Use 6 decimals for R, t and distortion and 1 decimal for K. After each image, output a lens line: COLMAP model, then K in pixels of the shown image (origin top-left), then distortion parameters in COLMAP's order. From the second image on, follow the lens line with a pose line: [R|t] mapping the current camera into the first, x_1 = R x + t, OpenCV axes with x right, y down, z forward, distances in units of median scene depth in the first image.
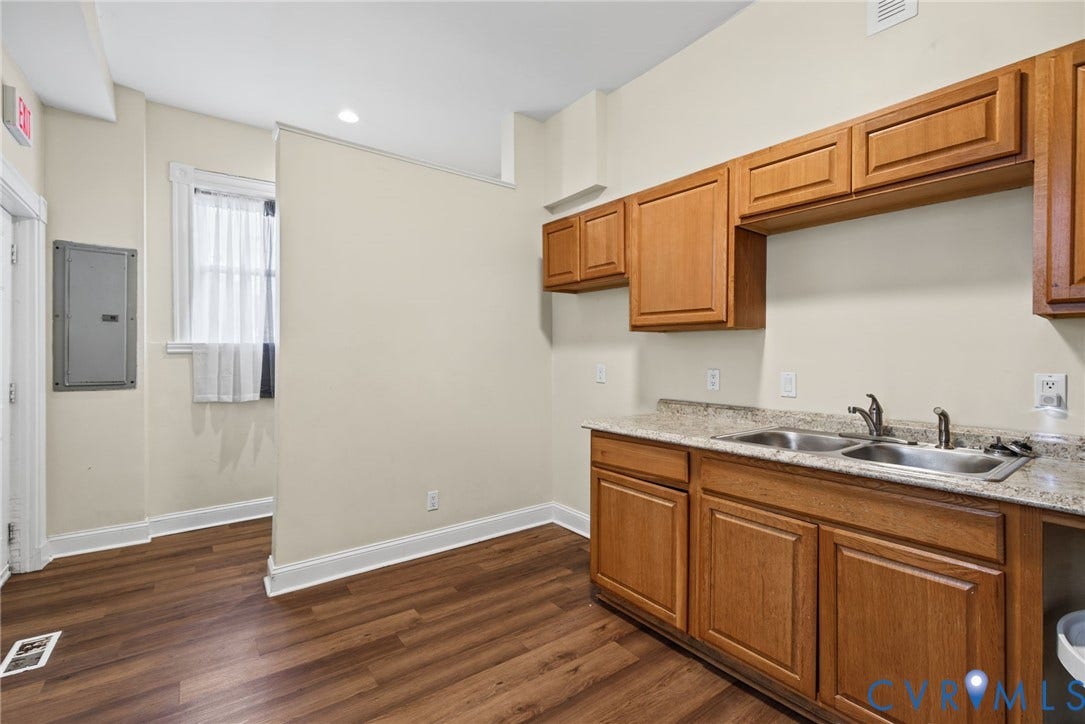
lens RADIAL K [[471.5, 0, 538.3], [0, 471.5, 357.3], [0, 0, 1]] dist [0.000863, -0.000618]
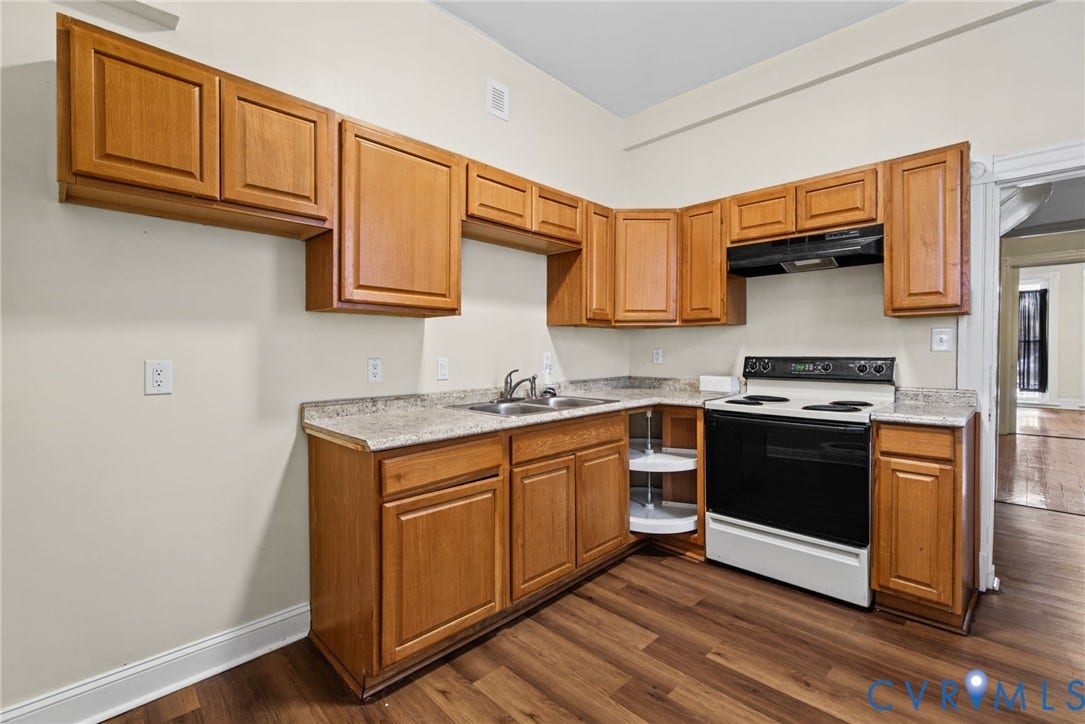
lens RADIAL K [[471.5, 0, 538.3], [0, 471.5, 357.3], [0, 0, 1]] dist [0.000863, -0.000618]
pose [[-0.124180, -0.023096, 0.991991, -0.687269], [0.005853, 0.999695, 0.024008, 0.004730], [-0.992242, 0.008787, -0.124007, 1.007793]]
